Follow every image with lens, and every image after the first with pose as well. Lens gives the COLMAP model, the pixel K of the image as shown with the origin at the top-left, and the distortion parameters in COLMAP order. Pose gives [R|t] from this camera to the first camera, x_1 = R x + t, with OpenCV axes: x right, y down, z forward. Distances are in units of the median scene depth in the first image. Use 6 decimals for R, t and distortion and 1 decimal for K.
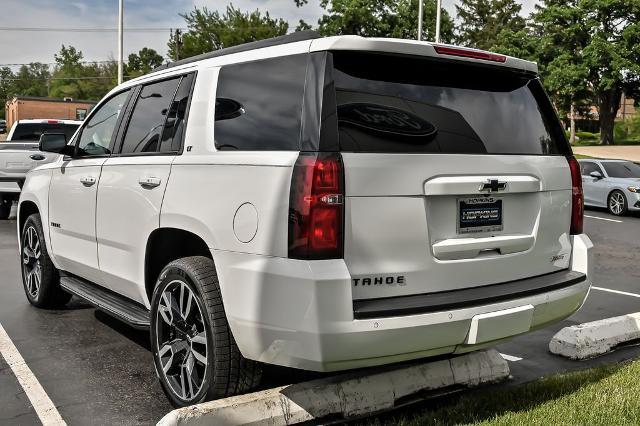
lens RADIAL K [[707.1, 0, 319.9], [0, 707.1, 198.6], [0, 0, 1]] dist [-0.003616, -0.003027]
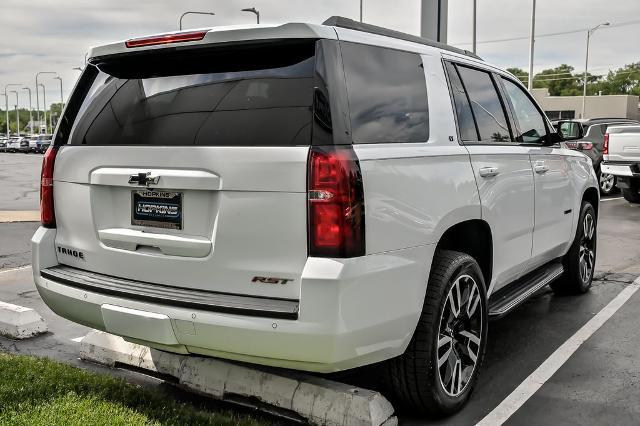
lens RADIAL K [[679.0, 0, 320.0], [0, 679.0, 213.0], [0, 0, 1]] dist [0.013766, 0.004221]
pose [[0.338622, 0.084363, -0.937133, 1.156843], [-0.052825, 0.996106, 0.070584, -0.048451], [0.939439, 0.025603, 0.341760, 0.884902]]
